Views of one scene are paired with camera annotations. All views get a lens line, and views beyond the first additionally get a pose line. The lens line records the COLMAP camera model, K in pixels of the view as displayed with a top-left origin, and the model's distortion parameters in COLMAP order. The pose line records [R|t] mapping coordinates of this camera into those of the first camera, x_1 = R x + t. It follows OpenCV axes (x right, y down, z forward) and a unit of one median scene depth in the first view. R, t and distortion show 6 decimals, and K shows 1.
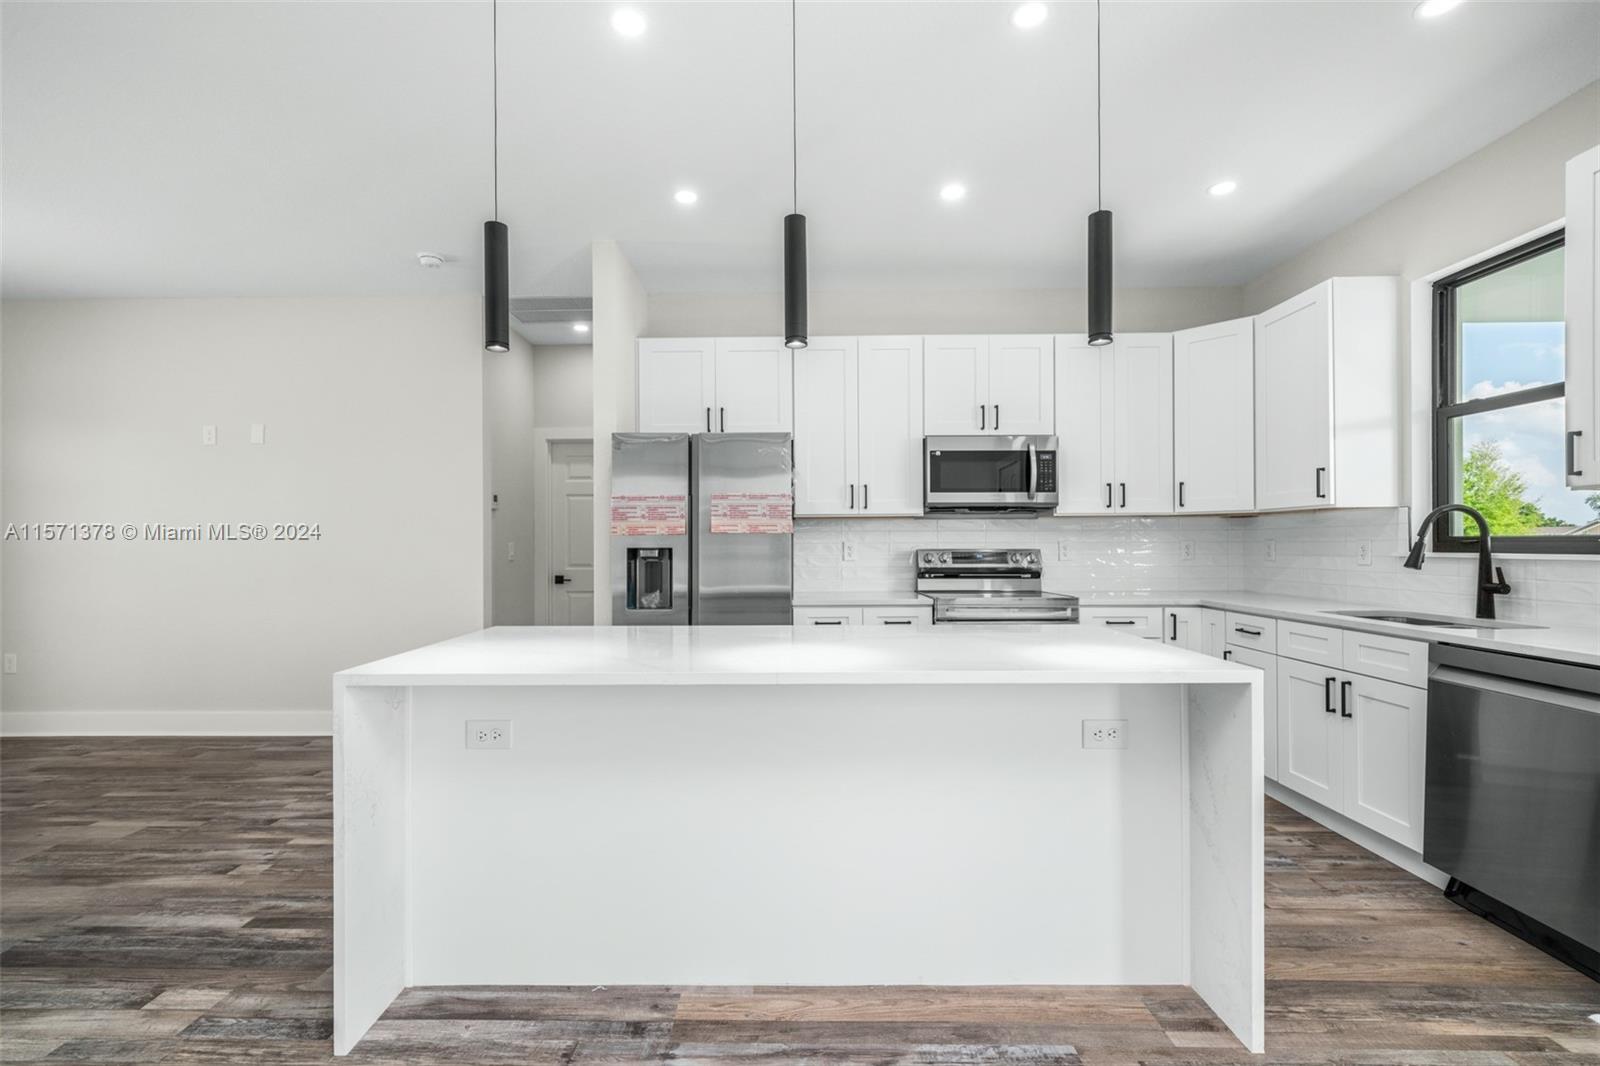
lens RADIAL K [[697.0, 0, 792.9], [0, 697.0, 546.0], [0, 0, 1]] dist [0.002347, -0.000584]
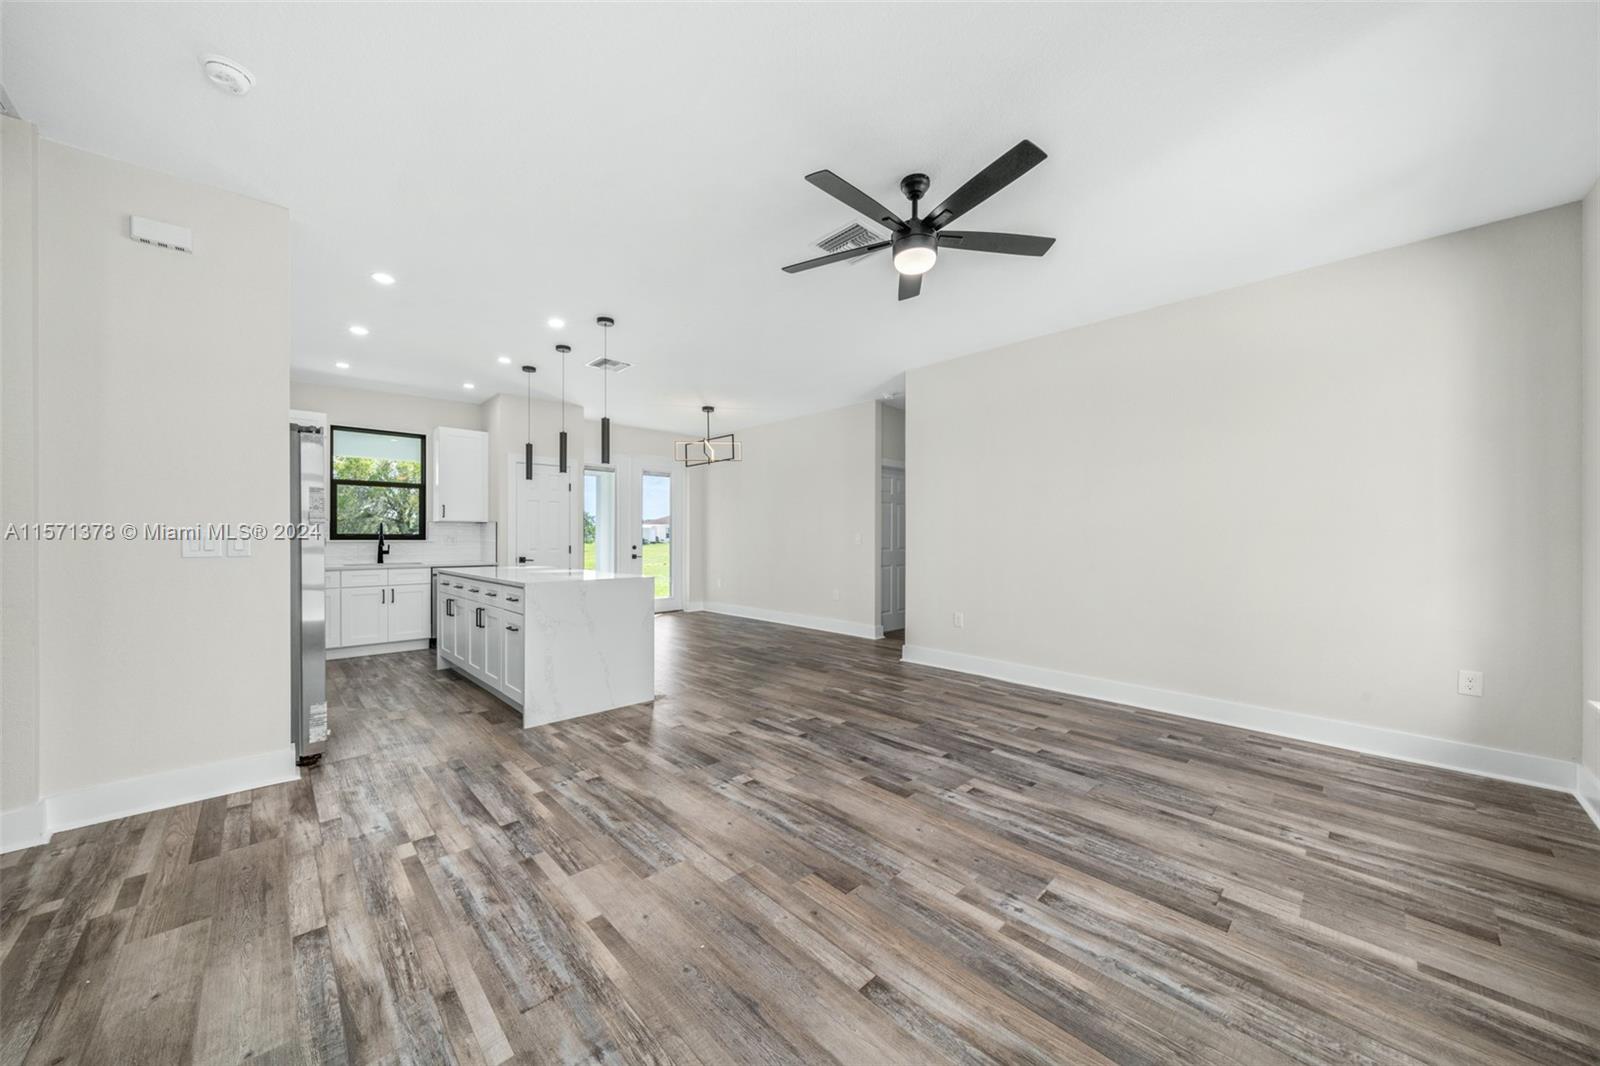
lens RADIAL K [[548.3, 0, 780.8], [0, 548.3, 545.4], [0, 0, 1]] dist [-0.005566, 0.000201]
pose [[-0.690597, -0.007837, 0.723197, -1.213236], [0.003992, 0.999885, 0.014648, 0.004944], [-0.723229, 0.013003, -0.690486, 0.981940]]
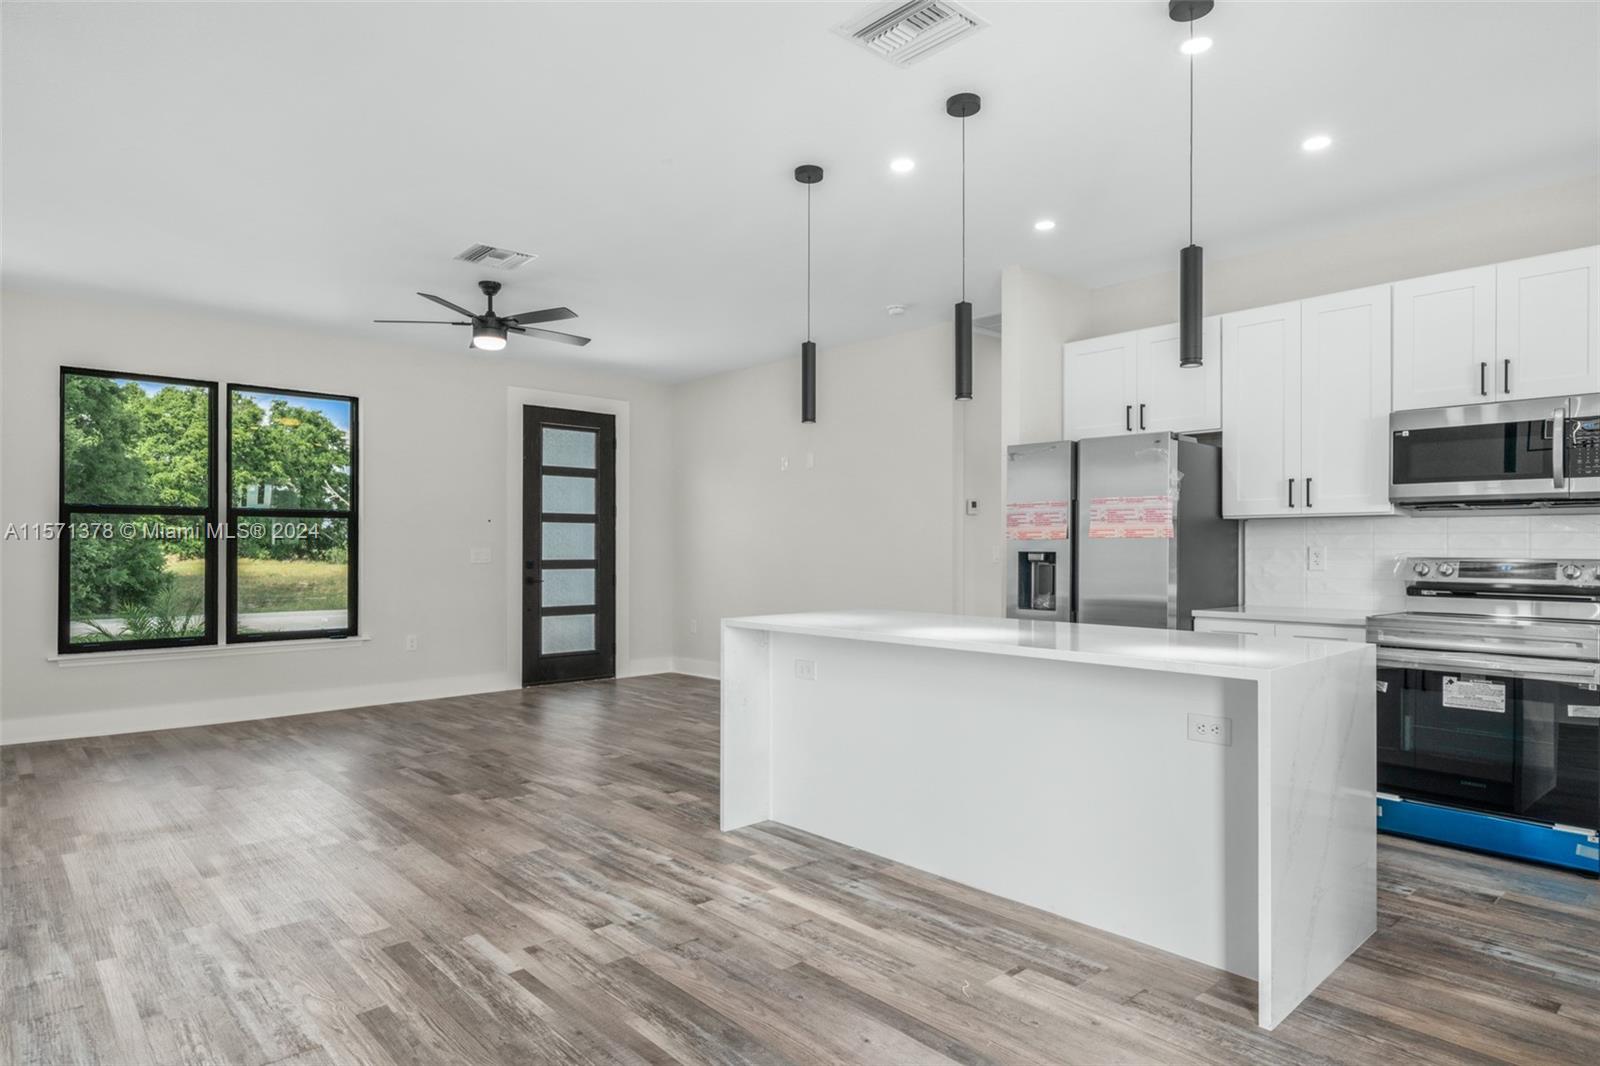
lens RADIAL K [[927.4, 0, 783.6], [0, 927.4, 546.8], [0, 0, 1]] dist [0.005119, 0.003459]
pose [[0.675933, 0.004674, -0.736949, 0.528638], [-0.007578, 0.999971, -0.000608, -0.001061], [0.736925, 0.005996, 0.675948, -0.219411]]
